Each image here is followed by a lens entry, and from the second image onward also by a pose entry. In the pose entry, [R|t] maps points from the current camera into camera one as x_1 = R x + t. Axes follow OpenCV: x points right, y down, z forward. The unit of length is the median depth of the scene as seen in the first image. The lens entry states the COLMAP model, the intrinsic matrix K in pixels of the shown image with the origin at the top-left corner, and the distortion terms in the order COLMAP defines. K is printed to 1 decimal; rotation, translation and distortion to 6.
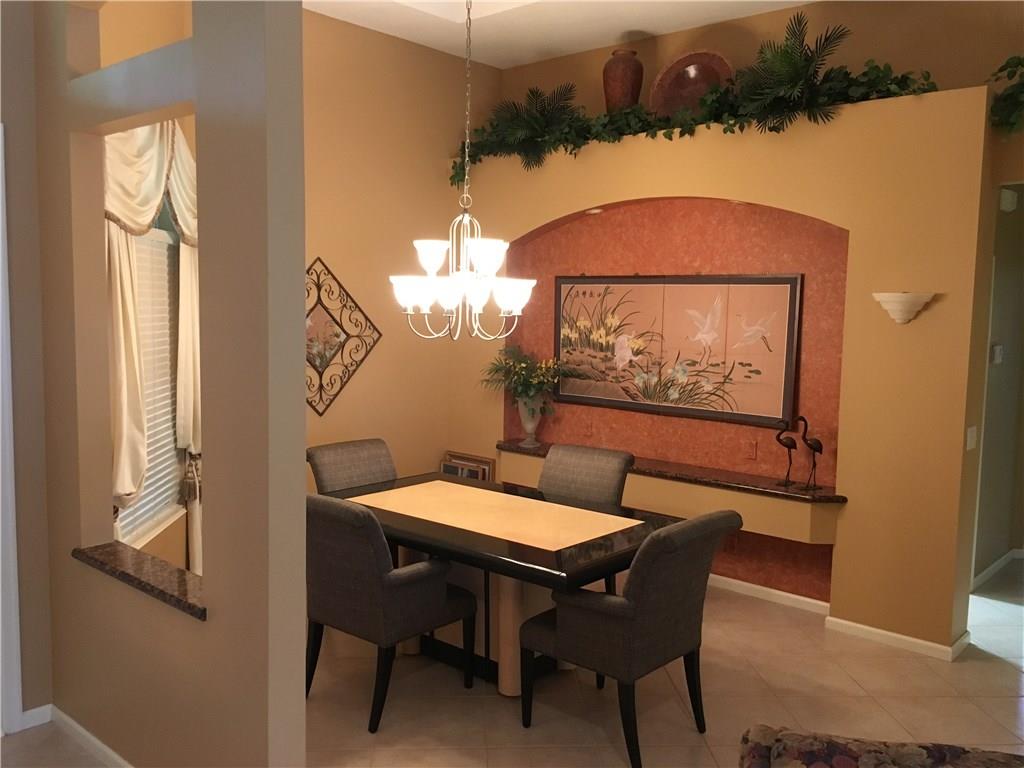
lens RADIAL K [[881.9, 0, 512.0], [0, 881.9, 384.0], [0, 0, 1]] dist [0.020127, 0.006232]
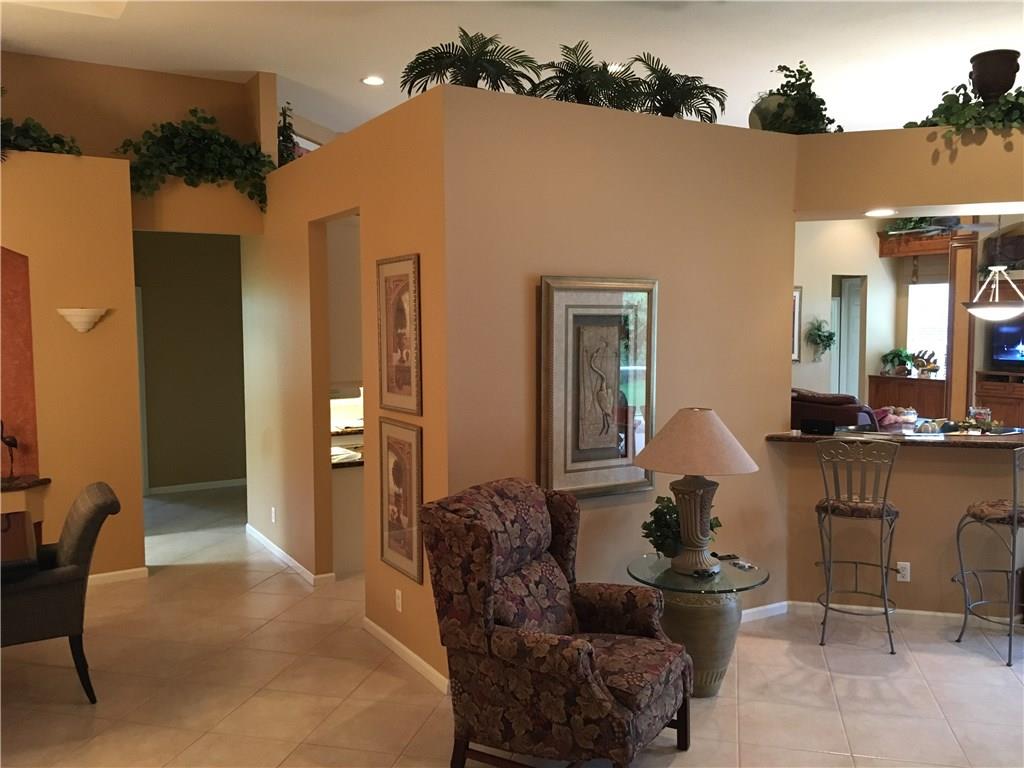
lens RADIAL K [[881.9, 0, 512.0], [0, 881.9, 384.0], [0, 0, 1]] dist [0.020127, 0.006232]
pose [[0.290757, -0.092912, 0.952275, -0.607060], [0.102612, 0.992562, 0.065512, -0.015058], [-0.951279, 0.078666, 0.298128, 0.036758]]
